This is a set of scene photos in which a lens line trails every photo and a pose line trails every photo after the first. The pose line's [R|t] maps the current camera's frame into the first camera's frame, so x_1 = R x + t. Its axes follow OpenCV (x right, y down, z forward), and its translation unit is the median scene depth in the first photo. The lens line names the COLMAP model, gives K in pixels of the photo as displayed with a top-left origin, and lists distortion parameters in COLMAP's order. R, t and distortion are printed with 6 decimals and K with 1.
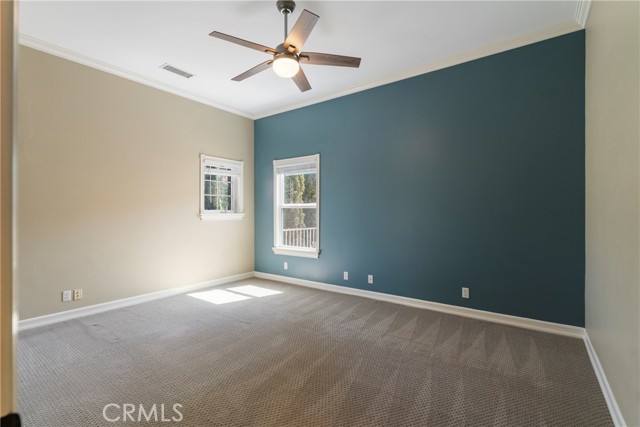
lens RADIAL K [[294.1, 0, 320.0], [0, 294.1, 213.5], [0, 0, 1]] dist [-0.005312, -0.000128]
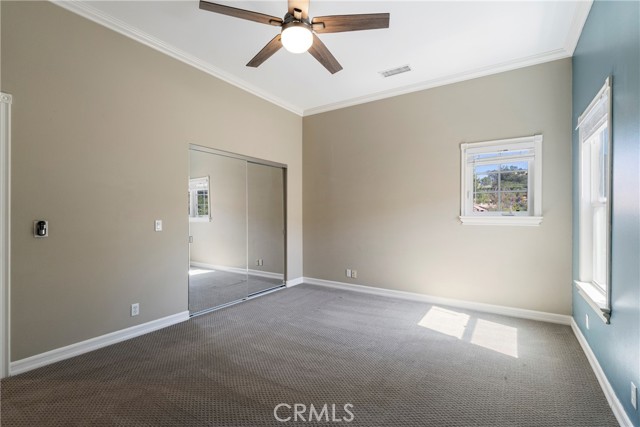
lens RADIAL K [[294.1, 0, 320.0], [0, 294.1, 213.5], [0, 0, 1]] dist [-0.005312, -0.000128]
pose [[0.053699, 0.005666, -0.998541, 0.413374], [-0.000907, 0.999984, 0.005626, -0.012352], [0.998557, 0.000604, 0.053704, 0.591467]]
